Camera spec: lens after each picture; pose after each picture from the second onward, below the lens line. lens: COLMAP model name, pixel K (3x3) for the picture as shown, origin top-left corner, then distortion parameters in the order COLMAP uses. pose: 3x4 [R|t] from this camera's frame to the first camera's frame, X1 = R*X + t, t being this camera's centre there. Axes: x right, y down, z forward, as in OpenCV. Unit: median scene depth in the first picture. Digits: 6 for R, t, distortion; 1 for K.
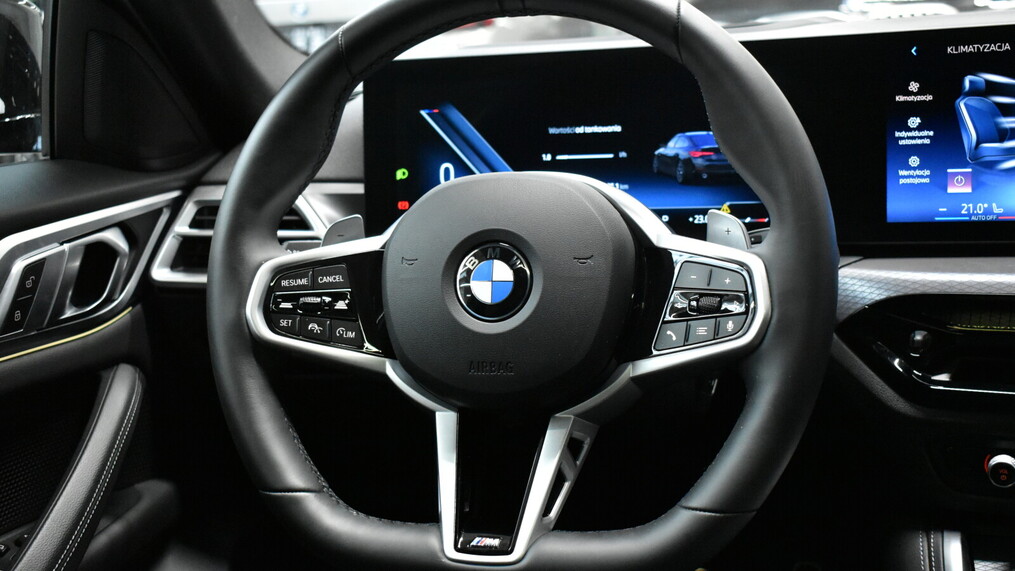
lens RADIAL K [[1373.7, 0, 507.5], [0, 1373.7, 285.5], [0, 0, 1]] dist [-0.023198, -0.059688]
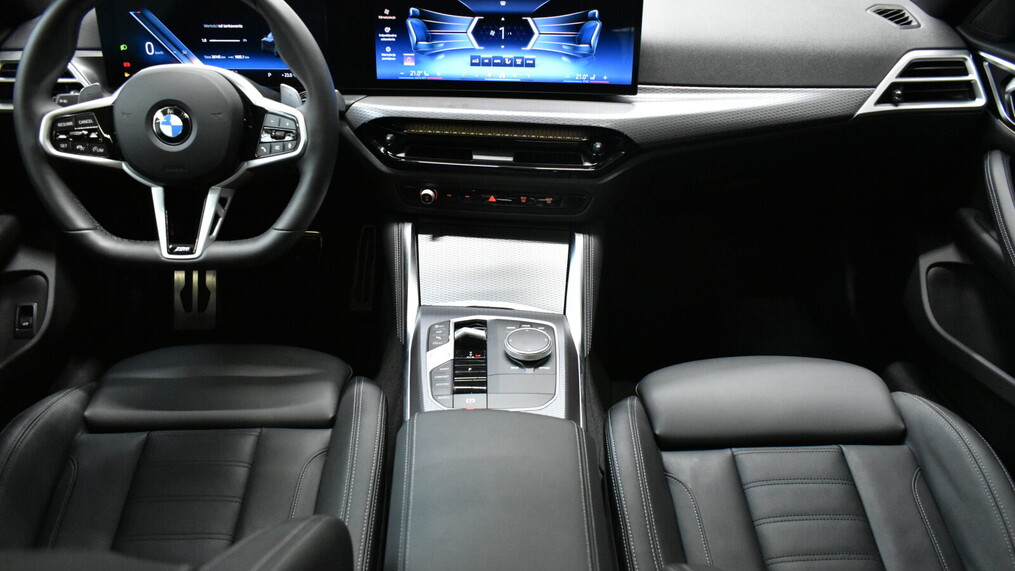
lens RADIAL K [[773.2, 0, 507.5], [0, 773.2, 285.5], [0, 0, 1]] dist [-0.010308, -0.001148]
pose [[0.947450, -0.090622, 0.306801, 0.084700], [-0.009658, 0.950498, 0.310579, -0.131502], [-0.319759, -0.297221, 0.899674, -0.258958]]
